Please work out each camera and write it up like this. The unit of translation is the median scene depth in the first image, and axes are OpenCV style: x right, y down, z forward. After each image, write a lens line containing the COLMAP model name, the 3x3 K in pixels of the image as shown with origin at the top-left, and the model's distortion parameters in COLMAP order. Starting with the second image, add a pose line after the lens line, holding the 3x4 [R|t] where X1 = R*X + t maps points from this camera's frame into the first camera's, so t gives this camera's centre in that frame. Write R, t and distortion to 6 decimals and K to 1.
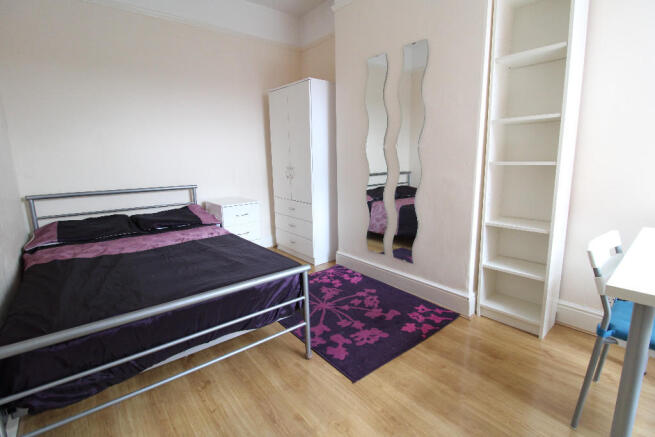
lens RADIAL K [[306.1, 0, 332.2], [0, 306.1, 216.8], [0, 0, 1]] dist [-0.000846, -0.012915]
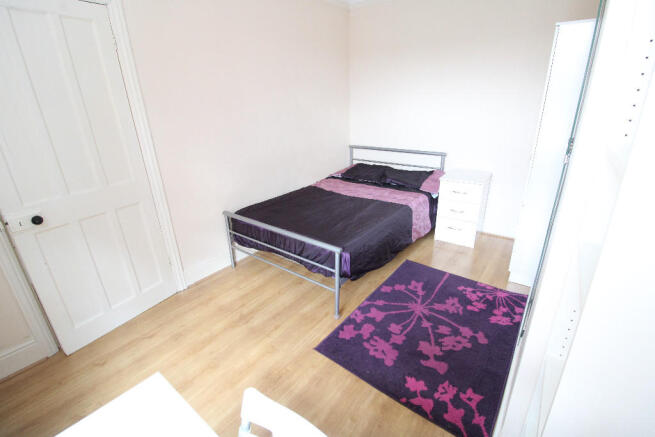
lens RADIAL K [[306.1, 0, 332.2], [0, 306.1, 216.8], [0, 0, 1]] dist [-0.000846, -0.012915]
pose [[0.224218, 0.356401, -0.907031, 0.722060], [-0.163391, 0.931301, 0.325548, -0.254021], [0.960744, 0.075207, 0.267047, 0.509222]]
